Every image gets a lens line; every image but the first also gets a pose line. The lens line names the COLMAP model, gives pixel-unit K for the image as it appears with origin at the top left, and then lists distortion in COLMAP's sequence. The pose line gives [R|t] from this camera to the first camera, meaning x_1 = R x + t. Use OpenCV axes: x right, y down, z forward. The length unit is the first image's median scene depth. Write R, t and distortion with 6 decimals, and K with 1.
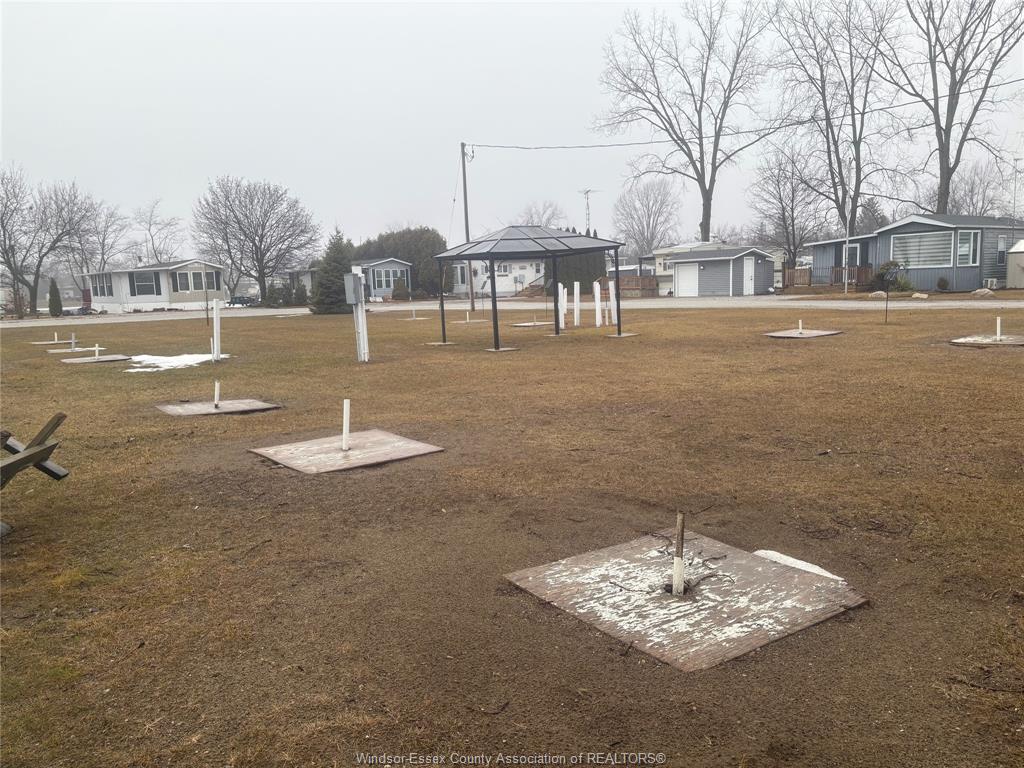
lens RADIAL K [[778.0, 0, 519.5], [0, 778.0, 386.7], [0, 0, 1]] dist [0.039534, 0.002061]
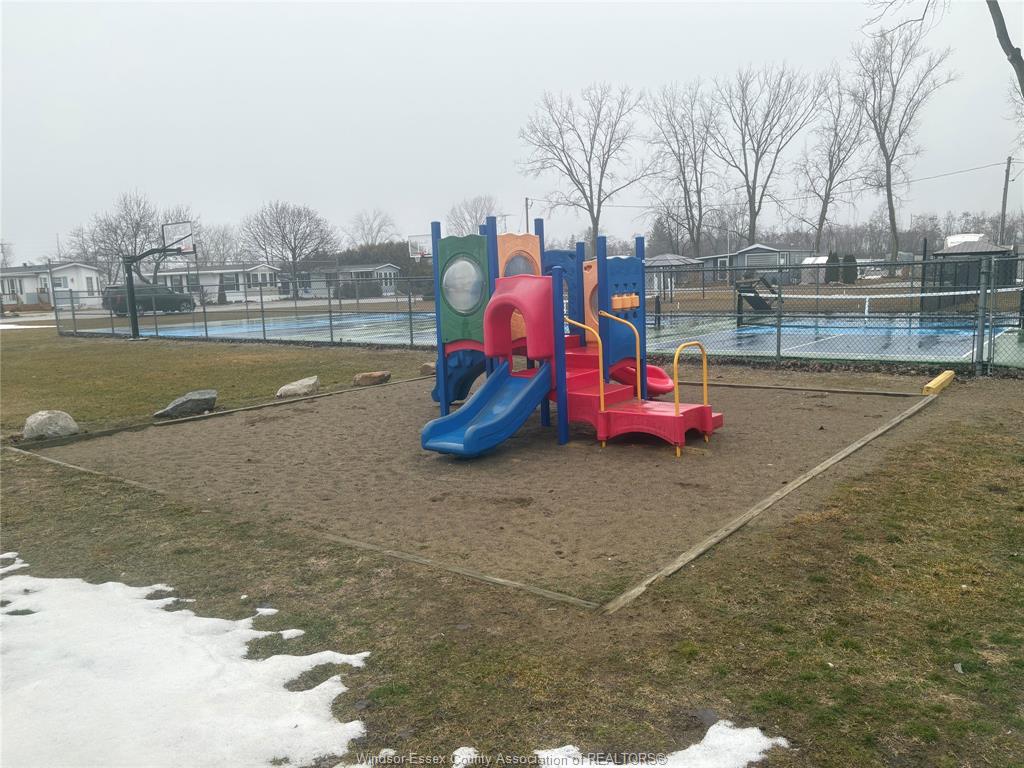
lens RADIAL K [[778.0, 0, 508.5], [0, 778.0, 379.9], [0, 0, 1]] dist [0.039534, 0.002061]
pose [[0.962614, -0.032231, 0.268952, -0.319762], [0.035631, 0.999335, -0.007768, 0.051350], [-0.268523, 0.017061, 0.963122, -0.336115]]
